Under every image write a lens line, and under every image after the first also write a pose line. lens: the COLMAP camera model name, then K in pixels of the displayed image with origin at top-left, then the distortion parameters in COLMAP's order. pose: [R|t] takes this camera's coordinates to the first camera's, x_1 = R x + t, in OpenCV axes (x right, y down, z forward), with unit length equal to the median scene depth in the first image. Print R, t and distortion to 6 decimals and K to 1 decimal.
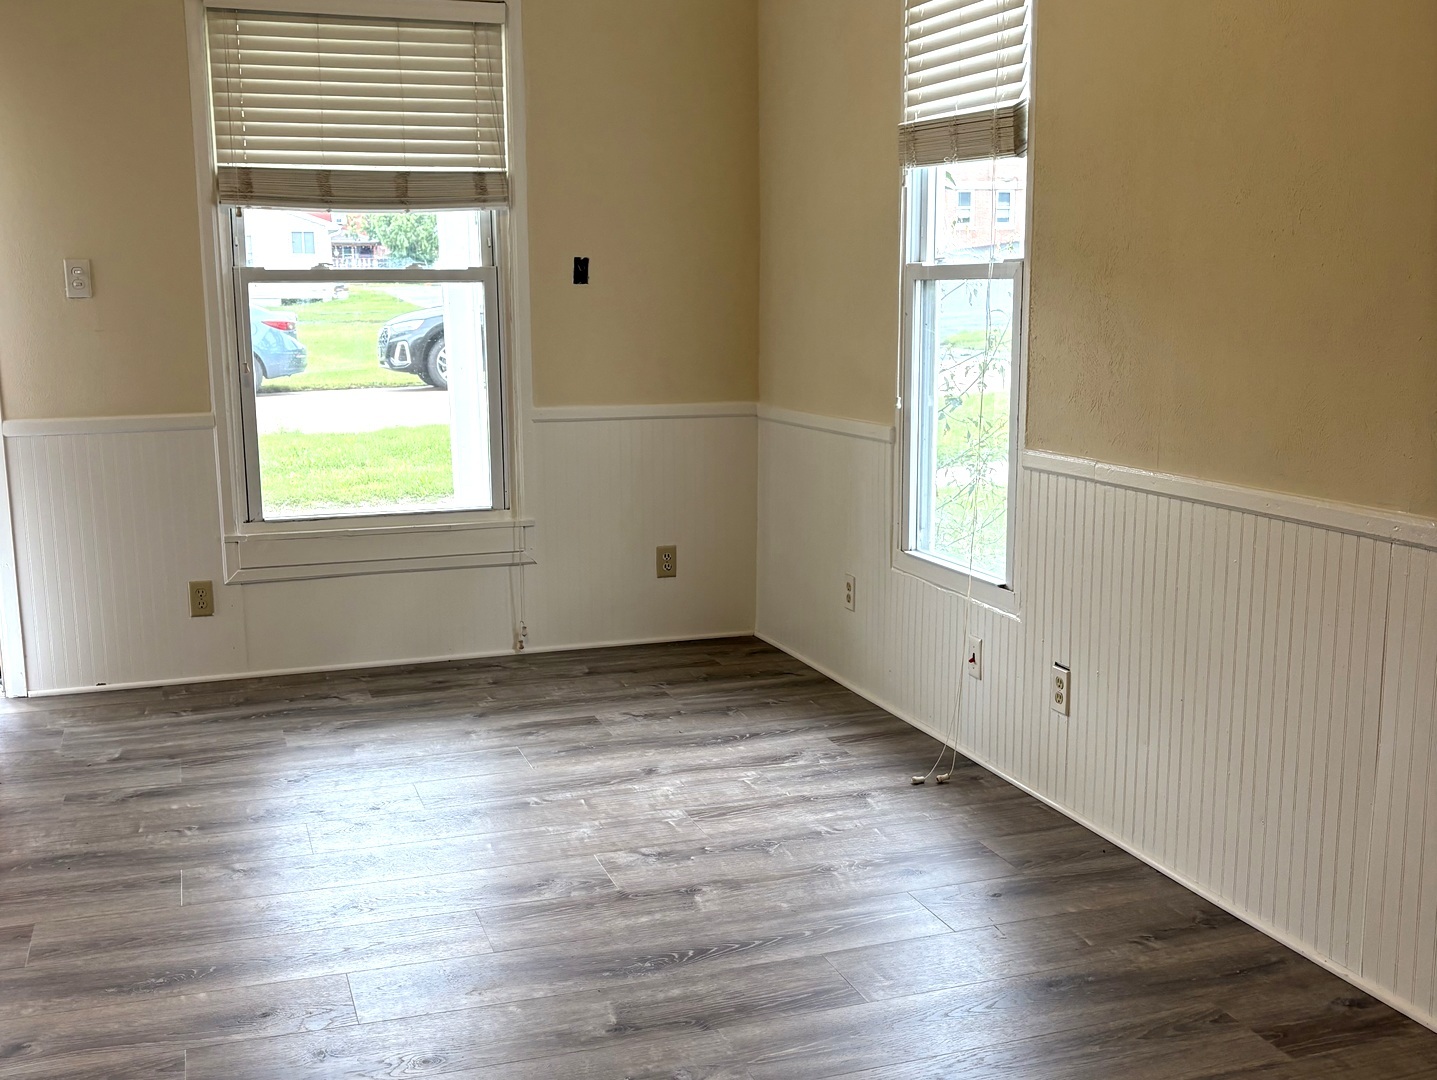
lens RADIAL K [[1479.7, 0, 716.4], [0, 1479.7, 550.4], [0, 0, 1]] dist [0.029698, 0.000000]
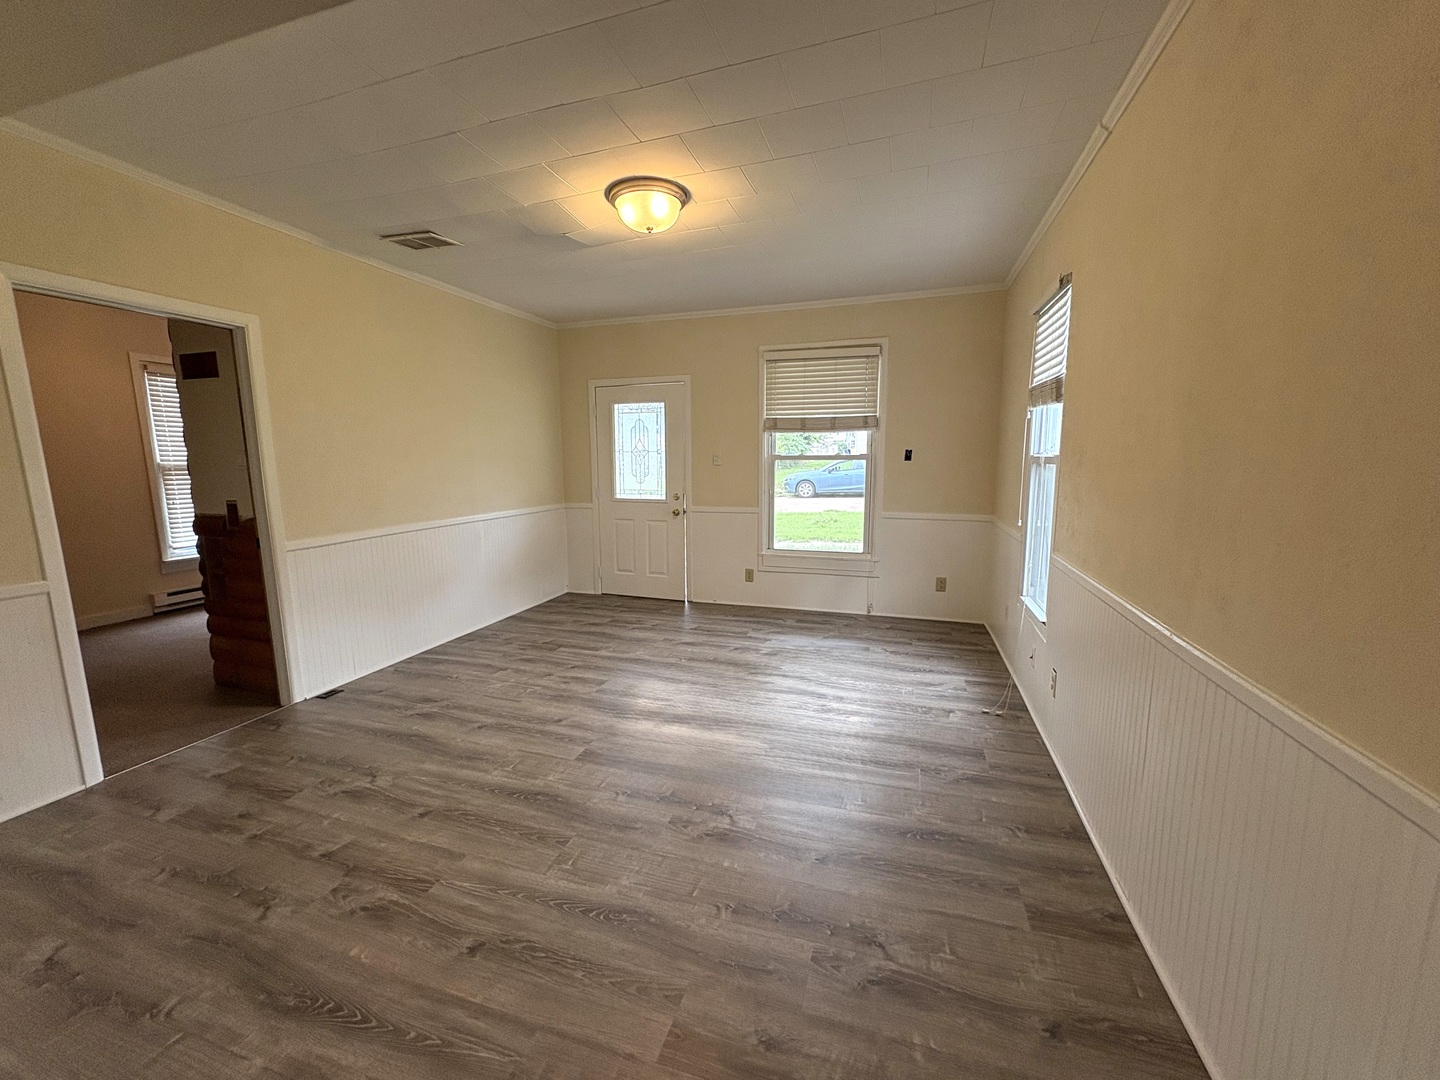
lens RADIAL K [[572.4, 0, 718.4], [0, 572.4, 530.4], [0, 0, 1]] dist [0.000650, -0.000110]
pose [[0.814543, 0.081529, -0.574345, 0.211496], [-0.106883, 0.994217, -0.010452, -0.033483], [0.570171, 0.069902, 0.818547, 0.111084]]
